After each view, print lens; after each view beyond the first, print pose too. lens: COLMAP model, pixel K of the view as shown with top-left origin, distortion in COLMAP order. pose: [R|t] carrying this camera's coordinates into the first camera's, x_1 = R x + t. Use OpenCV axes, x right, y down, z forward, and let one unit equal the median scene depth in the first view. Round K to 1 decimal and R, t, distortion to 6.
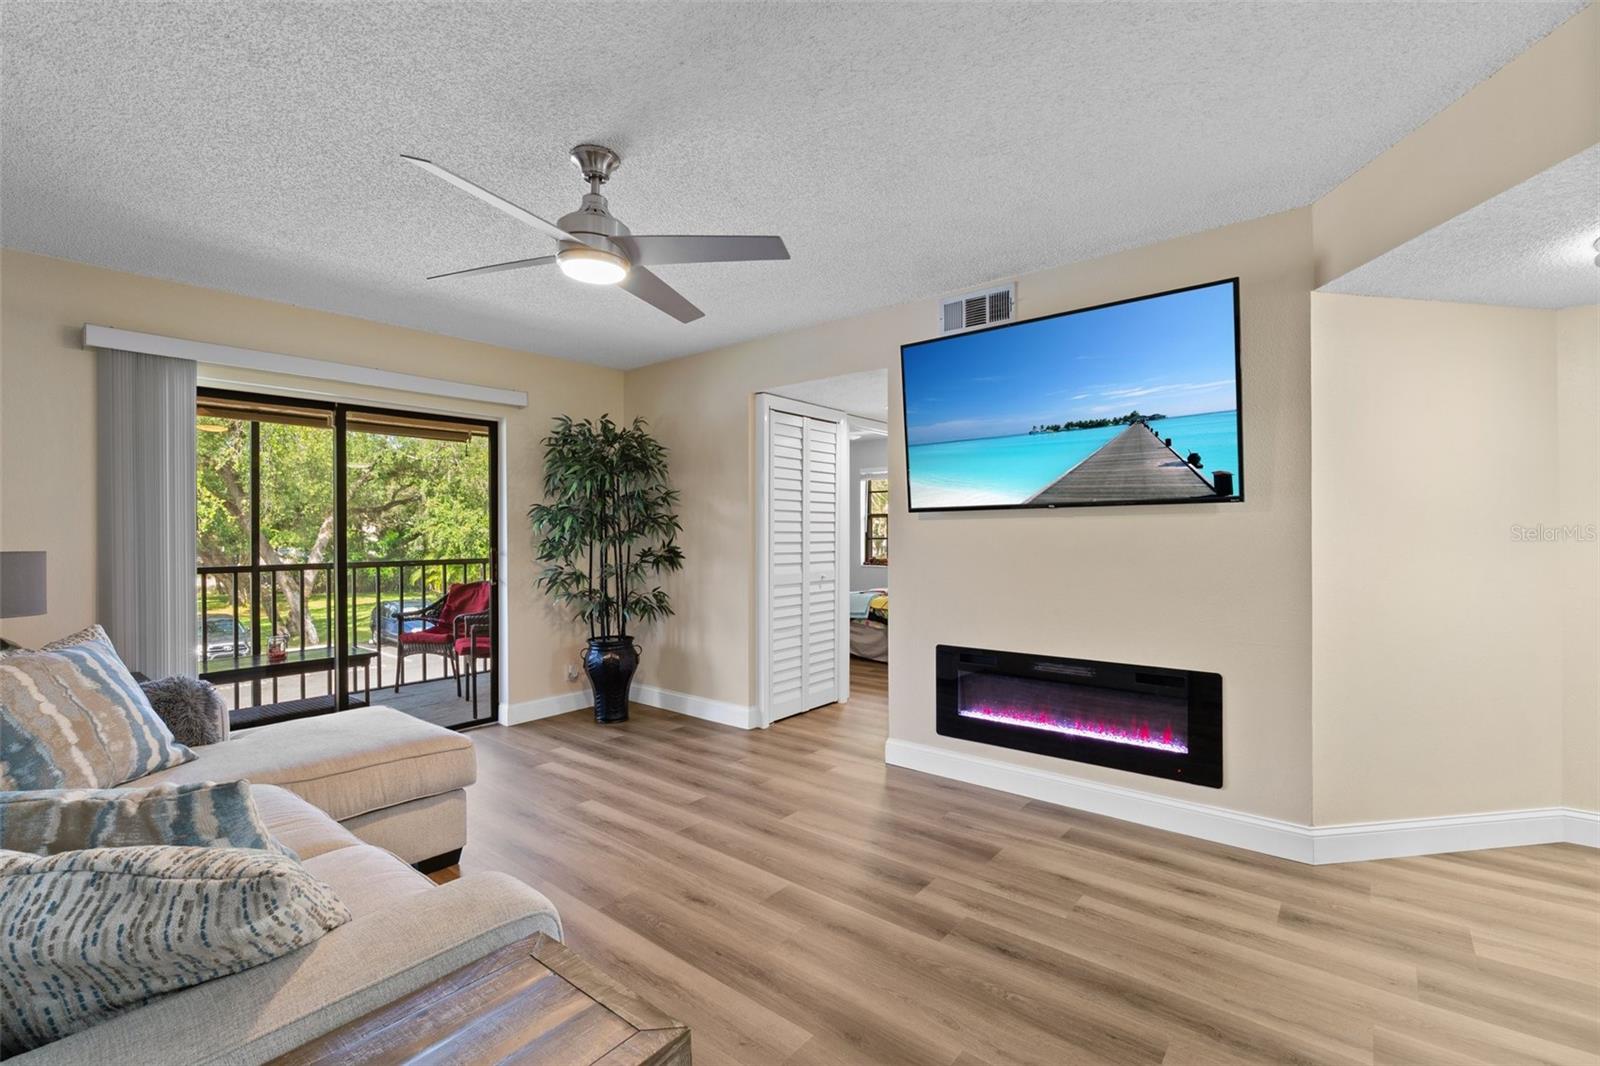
lens RADIAL K [[708.2, 0, 800.0], [0, 708.2, 533.0], [0, 0, 1]] dist [-0.001700, -0.000121]
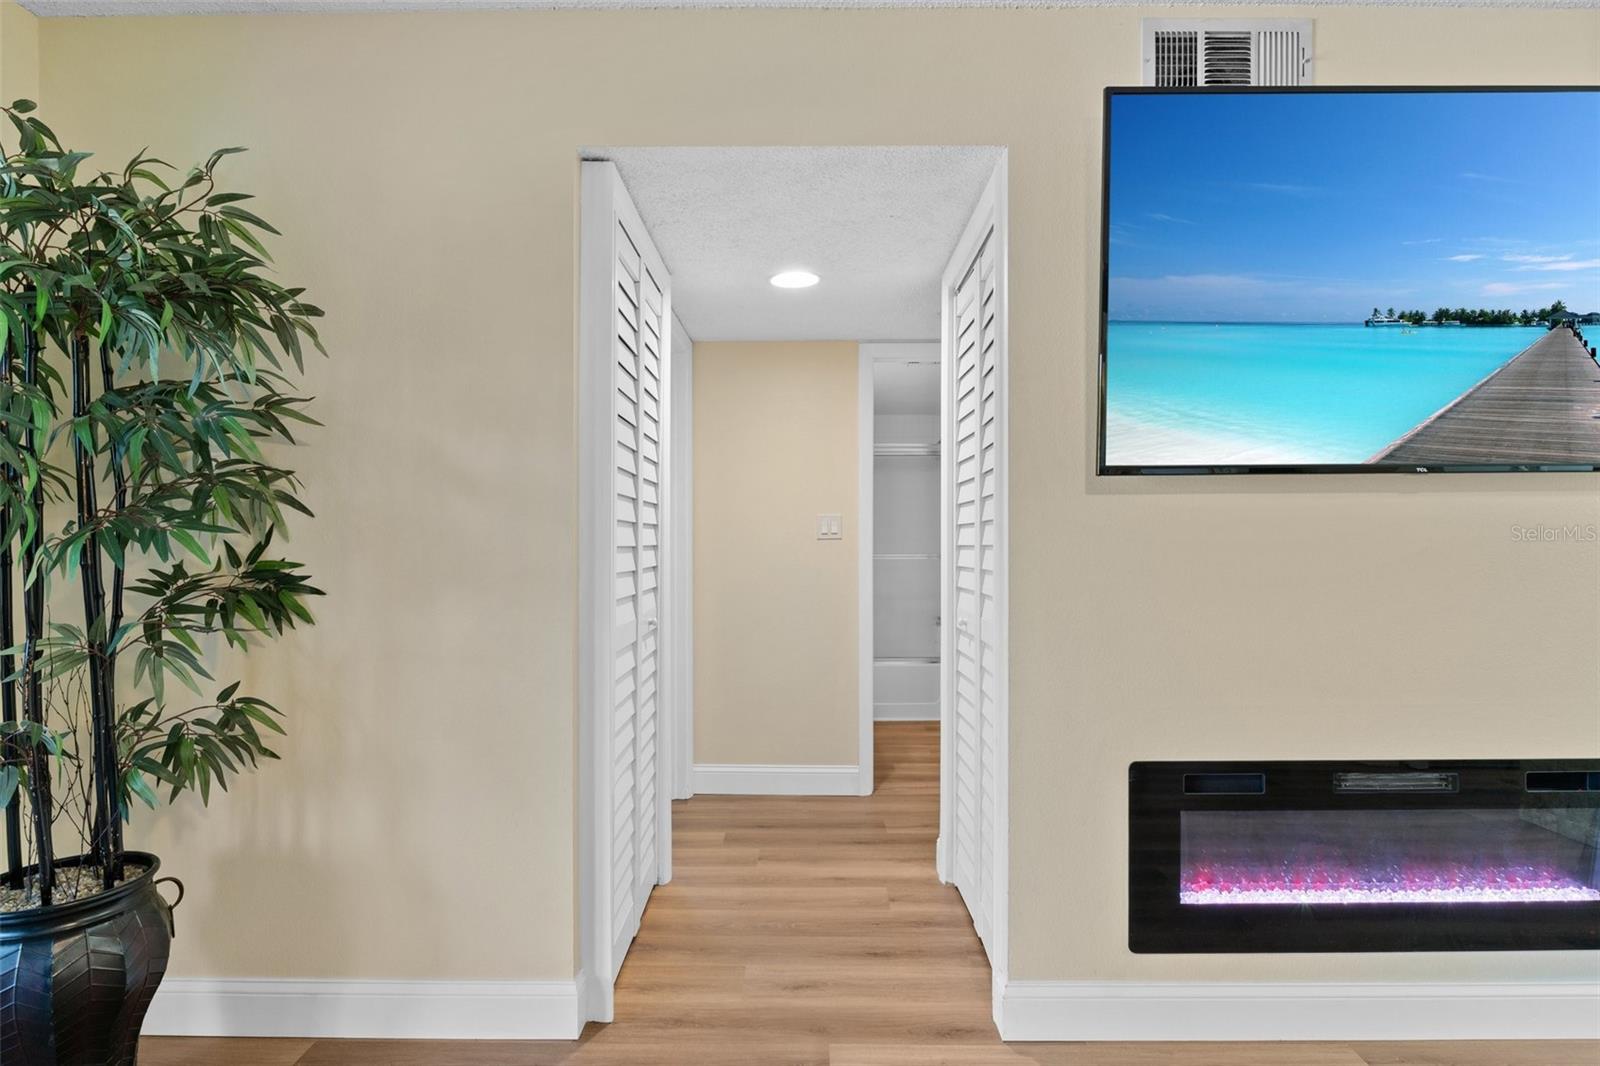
lens RADIAL K [[841.8, 0, 803.8], [0, 841.8, 547.5], [0, 0, 1]] dist [-0.015001, 0.000257]
pose [[0.772627, -0.003289, 0.634851, -0.249153], [-0.001472, 0.999975, 0.006972, 0.009874], [-0.634858, -0.006321, 0.772603, 0.549237]]
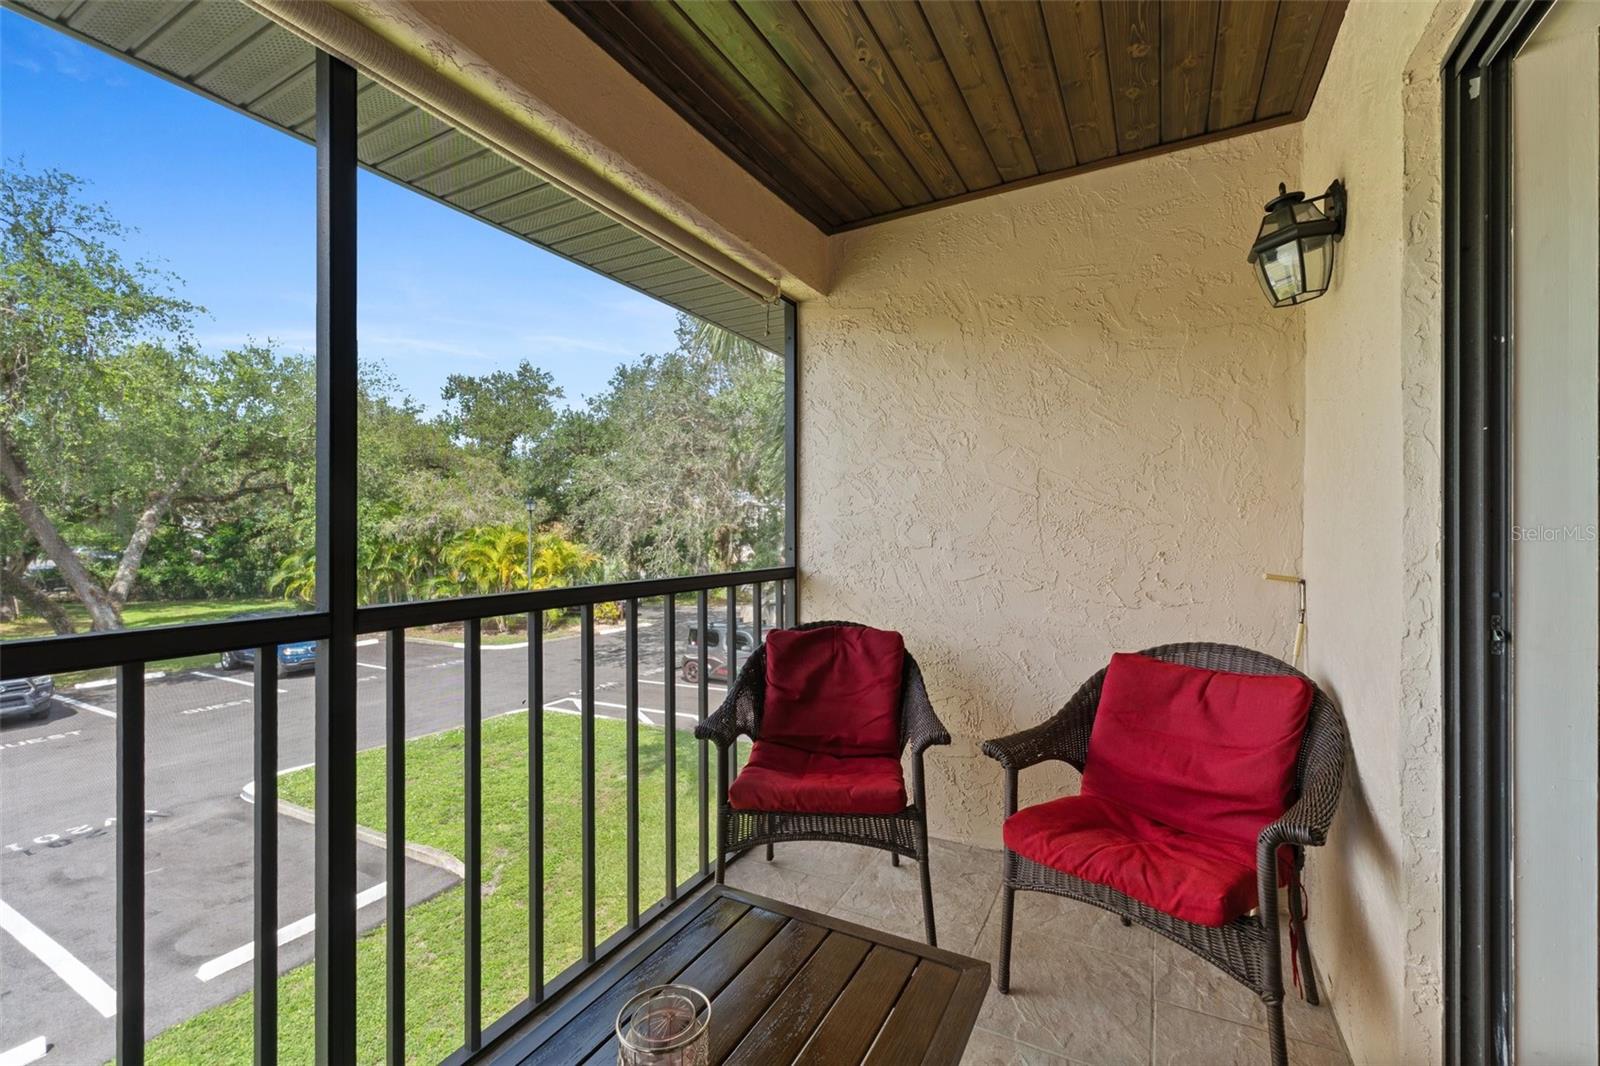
lens RADIAL K [[674.4, 0, 800.0], [0, 674.4, 533.0], [0, 0, 1]] dist [0.018709, 0.000057]
pose [[0.981448, 0.002110, 0.191716, -0.751851], [-0.002445, 0.999996, 0.001508, 0.023946], [-0.191712, -0.001949, 0.981449, 0.837689]]
